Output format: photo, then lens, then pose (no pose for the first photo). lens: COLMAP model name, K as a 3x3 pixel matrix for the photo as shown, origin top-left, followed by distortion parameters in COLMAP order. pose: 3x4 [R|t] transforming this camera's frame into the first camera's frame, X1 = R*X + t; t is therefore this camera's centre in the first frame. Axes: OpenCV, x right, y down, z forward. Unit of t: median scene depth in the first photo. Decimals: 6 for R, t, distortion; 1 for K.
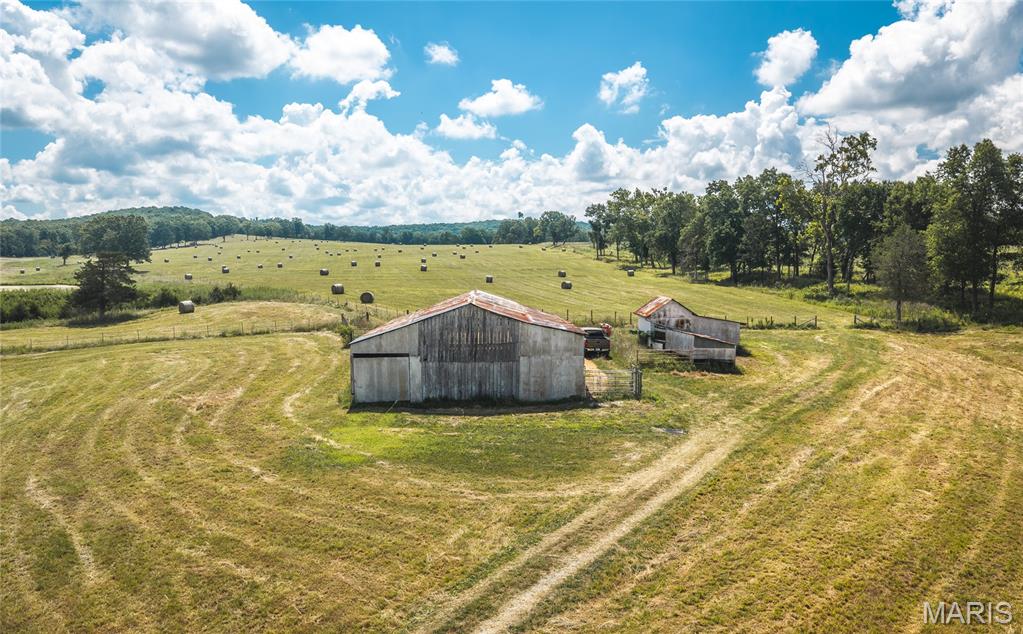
lens RADIAL K [[874.0, 0, 511.5], [0, 874.0, 317.0], [0, 0, 1]] dist [0.033250, -0.065951]
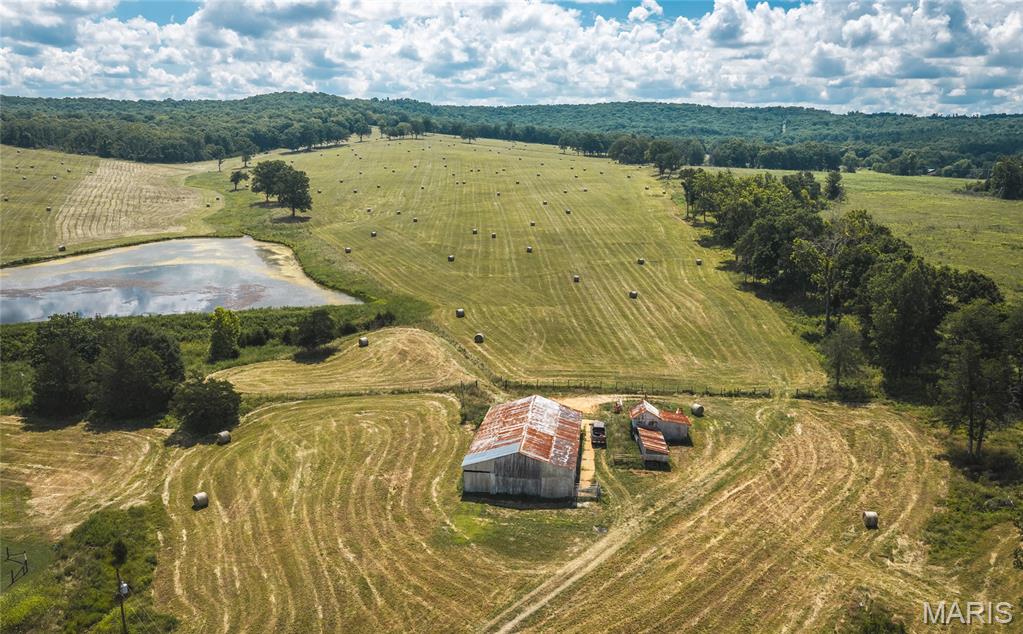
lens RADIAL K [[874.0, 0, 511.5], [0, 874.0, 317.0], [0, 0, 1]] dist [0.033250, -0.065951]
pose [[0.989533, 0.056128, -0.132942, 0.295900], [-0.035269, 0.987386, 0.154354, -0.994715], [0.139928, -0.148050, 0.979031, -1.537386]]
